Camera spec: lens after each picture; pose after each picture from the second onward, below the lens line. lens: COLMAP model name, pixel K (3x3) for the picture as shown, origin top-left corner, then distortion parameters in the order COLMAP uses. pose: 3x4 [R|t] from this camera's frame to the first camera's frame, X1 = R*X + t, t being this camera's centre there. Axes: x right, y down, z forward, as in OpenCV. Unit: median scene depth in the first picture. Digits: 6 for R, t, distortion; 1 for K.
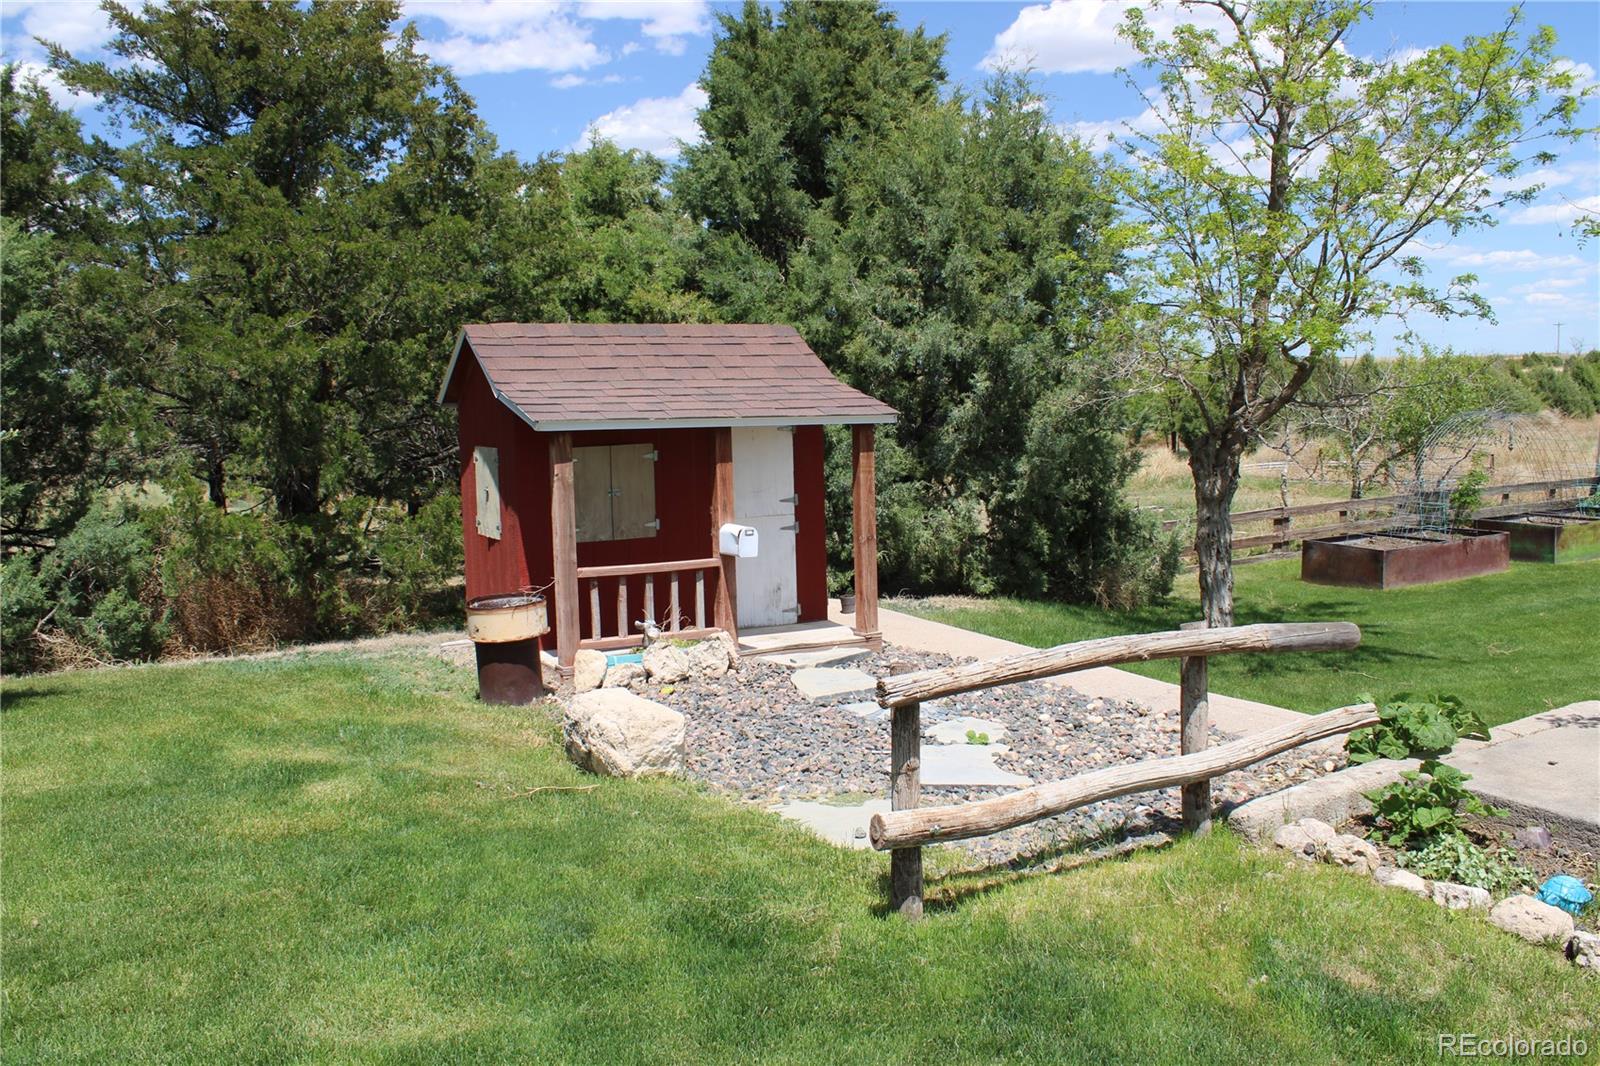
lens RADIAL K [[1281.4, 0, 800.0], [0, 1281.4, 533.0], [0, 0, 1]] dist [-0.164792, 0.114376]
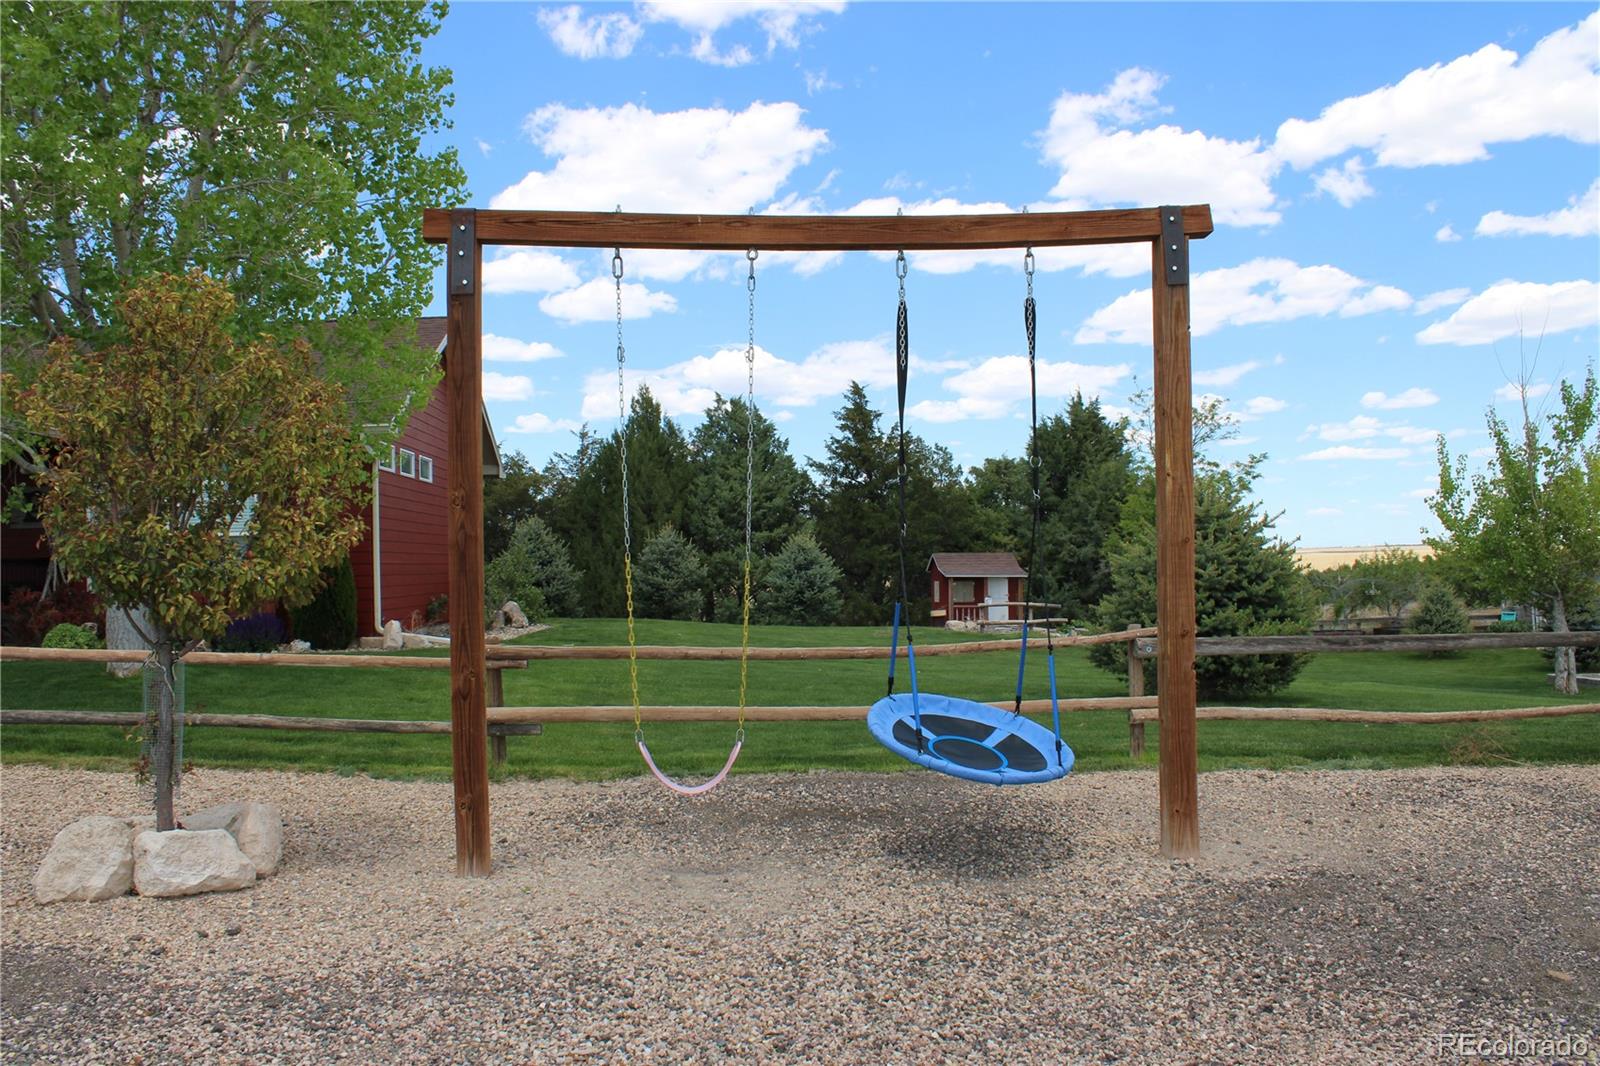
lens RADIAL K [[1281.4, 0, 800.0], [0, 1281.4, 533.0], [0, 0, 1]] dist [-0.164792, 0.114376]
pose [[0.932445, 0.000015, -0.361312, 0.622589], [-0.050065, 0.990359, -0.129161, 0.248338], [0.357827, 0.138525, 0.923456, -2.246990]]
